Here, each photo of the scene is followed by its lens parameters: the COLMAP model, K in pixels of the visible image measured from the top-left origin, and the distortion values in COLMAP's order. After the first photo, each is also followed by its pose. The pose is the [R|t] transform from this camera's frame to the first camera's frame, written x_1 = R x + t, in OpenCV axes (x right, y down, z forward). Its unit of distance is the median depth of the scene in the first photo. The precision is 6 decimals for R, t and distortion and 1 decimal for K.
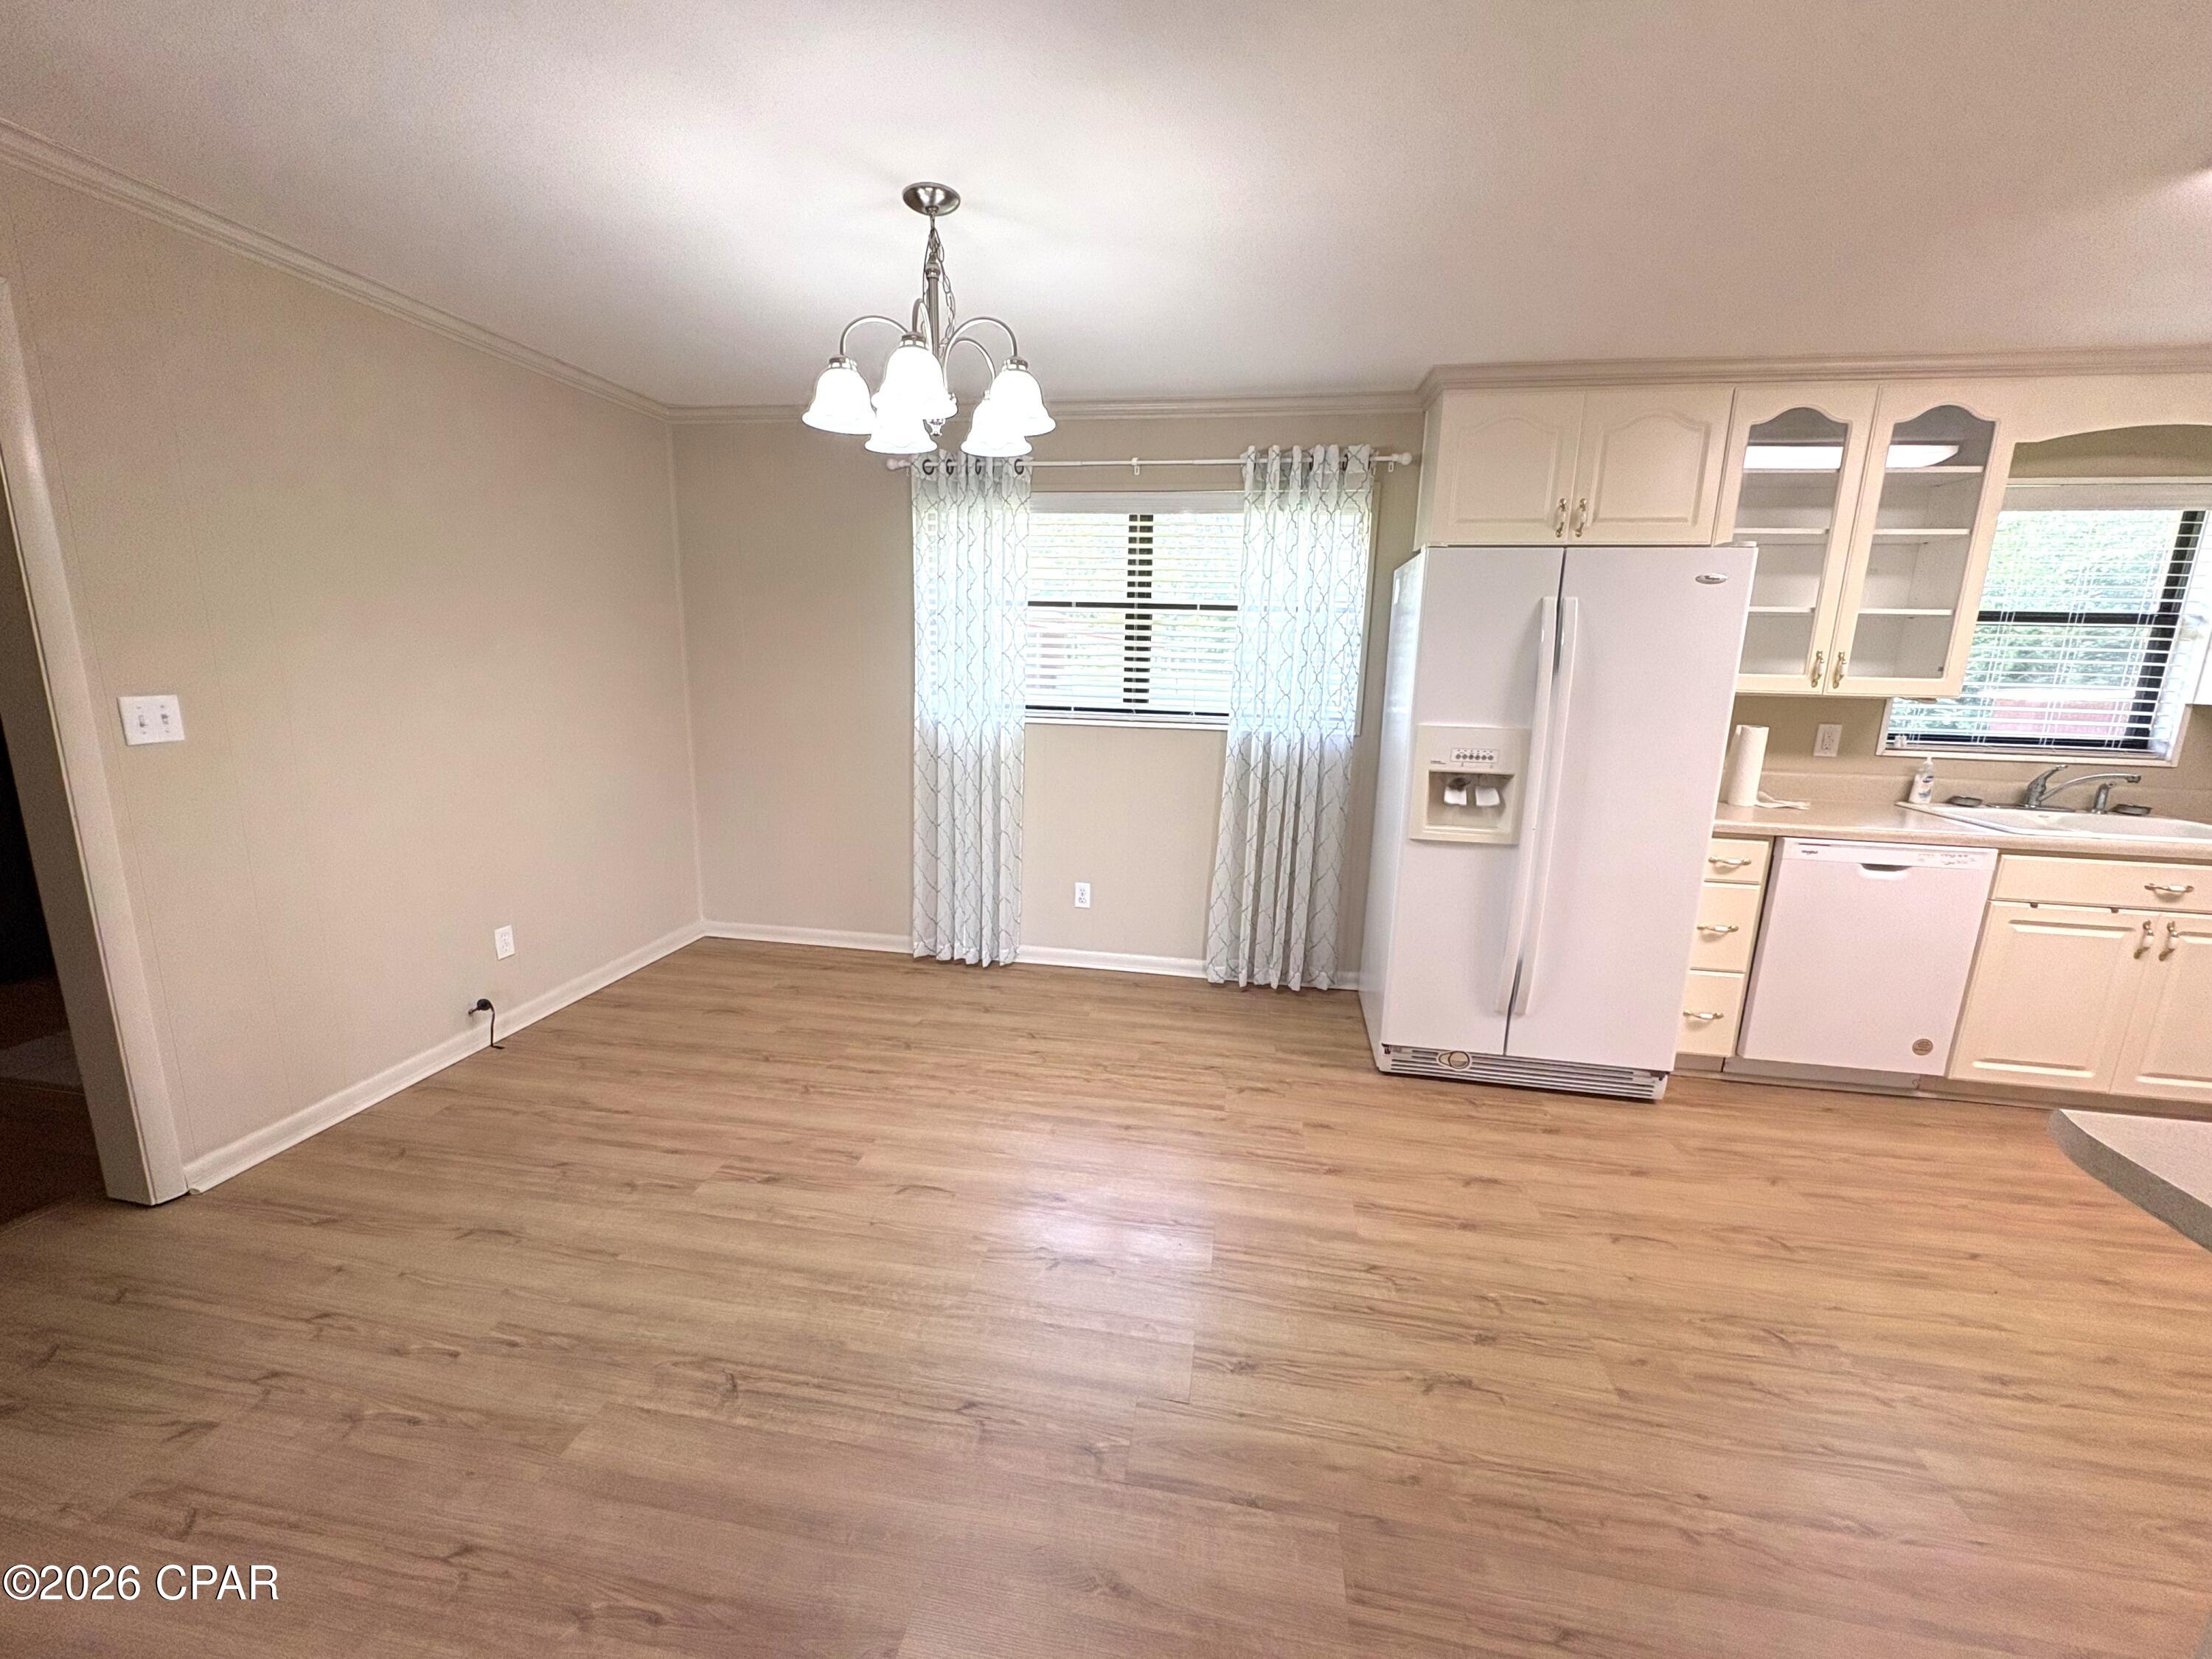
lens RADIAL K [[900.2, 0, 1103.0], [0, 900.2, 828.2], [0, 0, 1]] dist [0.003771, 0.000460]
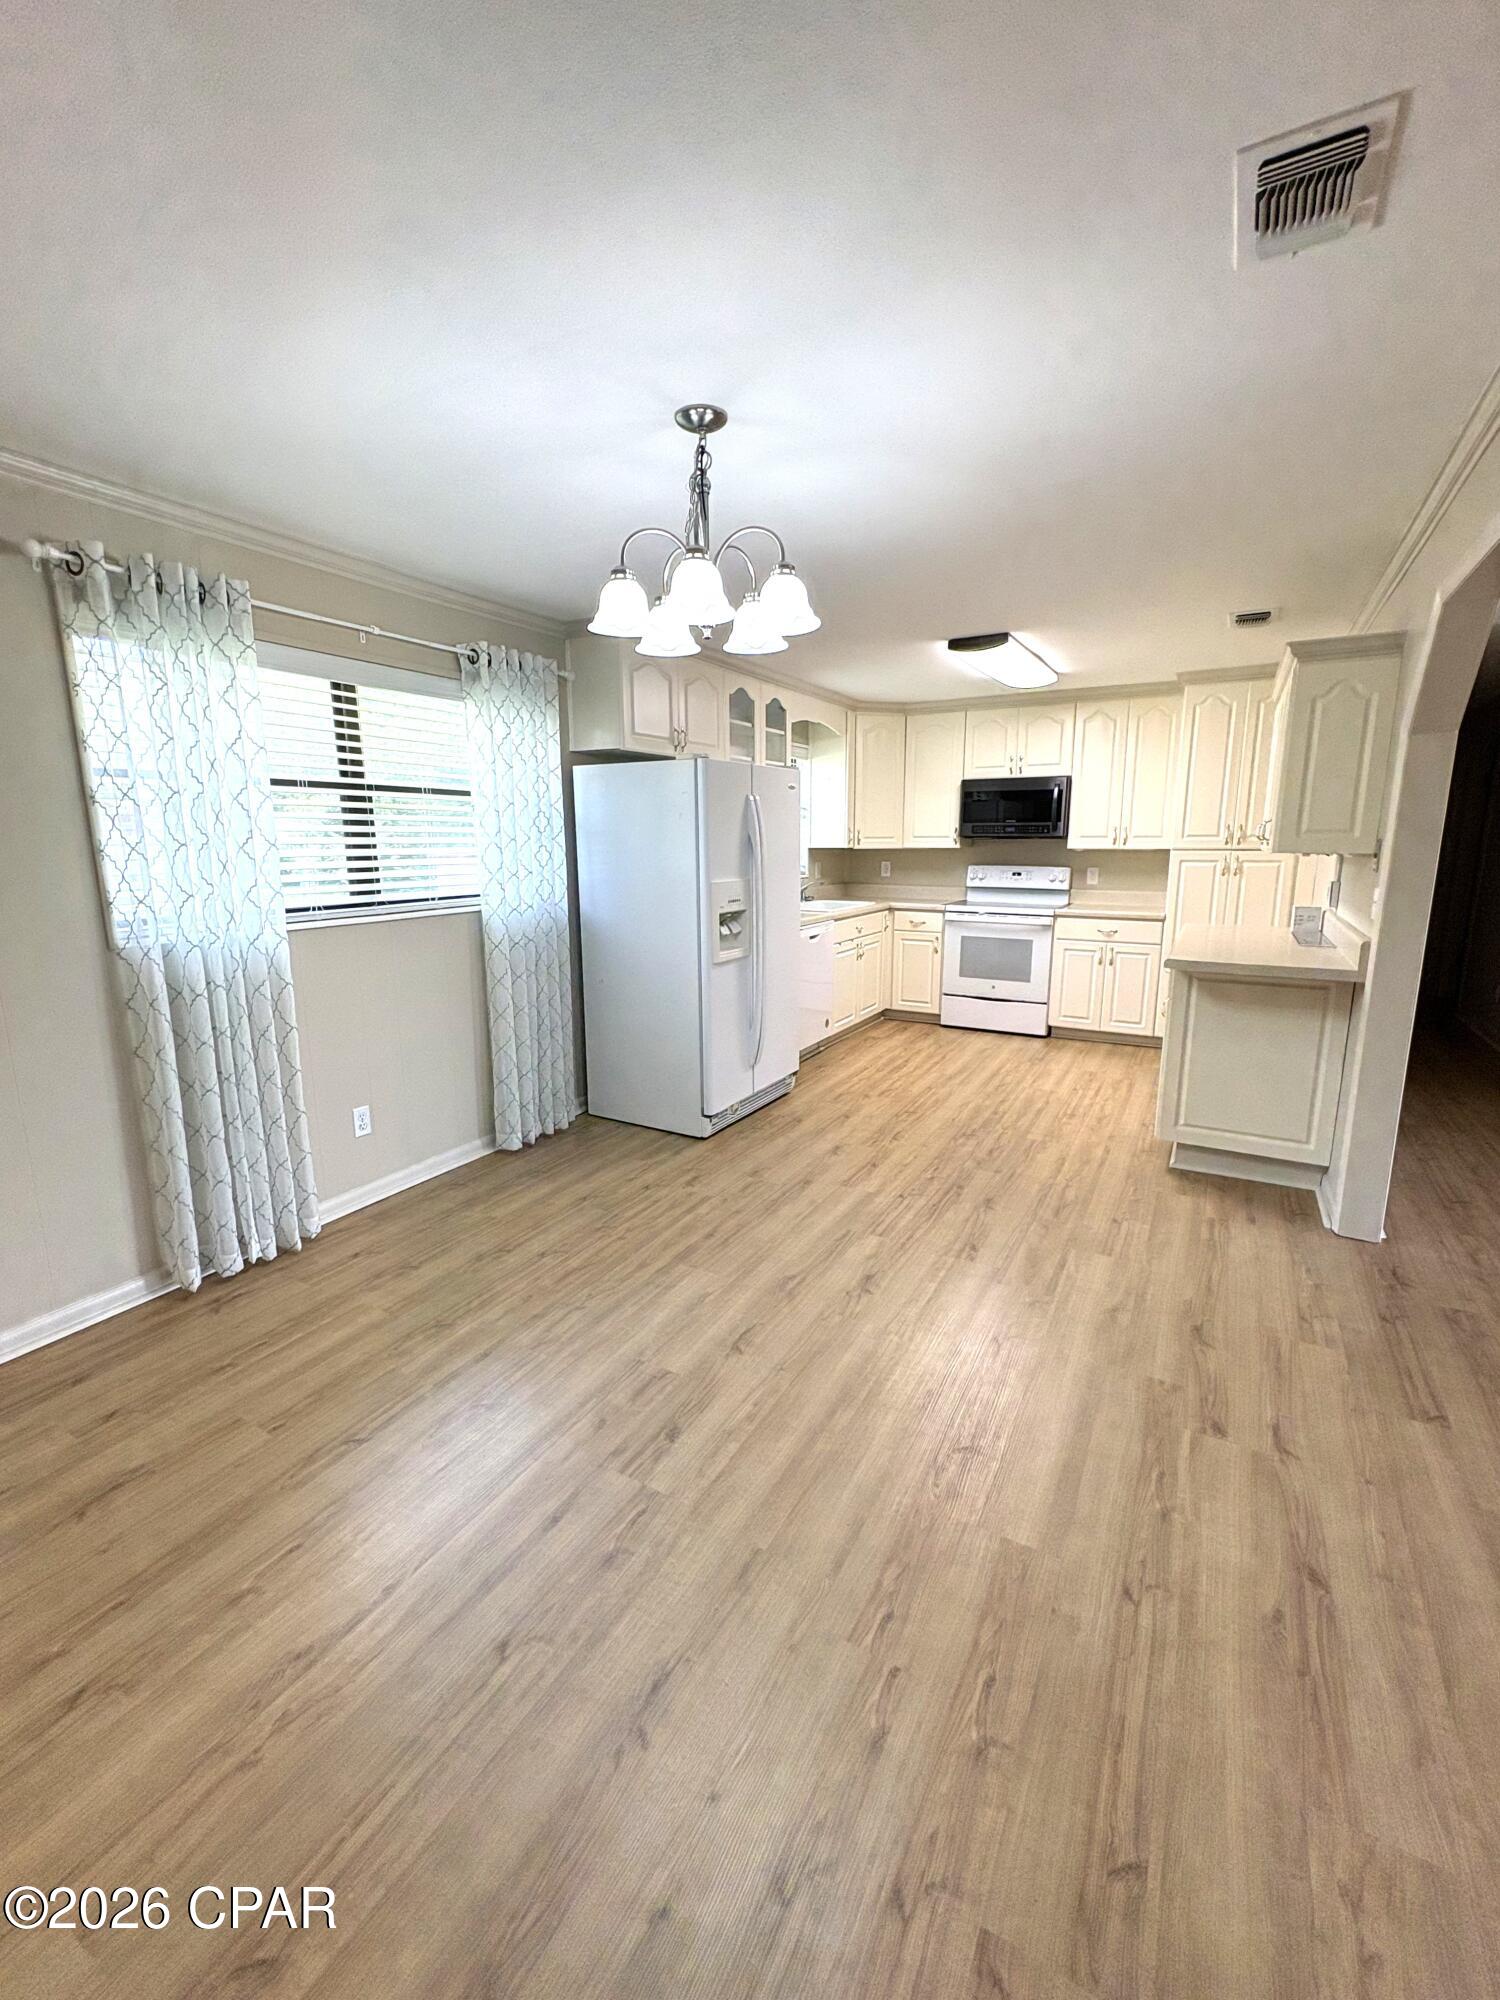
lens RADIAL K [[862.4, 0, 750.0], [0, 862.4, 1000.0], [0, 0, 1]] dist [0.021774, -0.000749]
pose [[0.315887, -0.203919, 0.926624, -0.901639], [0.195618, 0.969646, 0.146700, -0.120403], [-0.928412, 0.134924, 0.346189, 0.483860]]
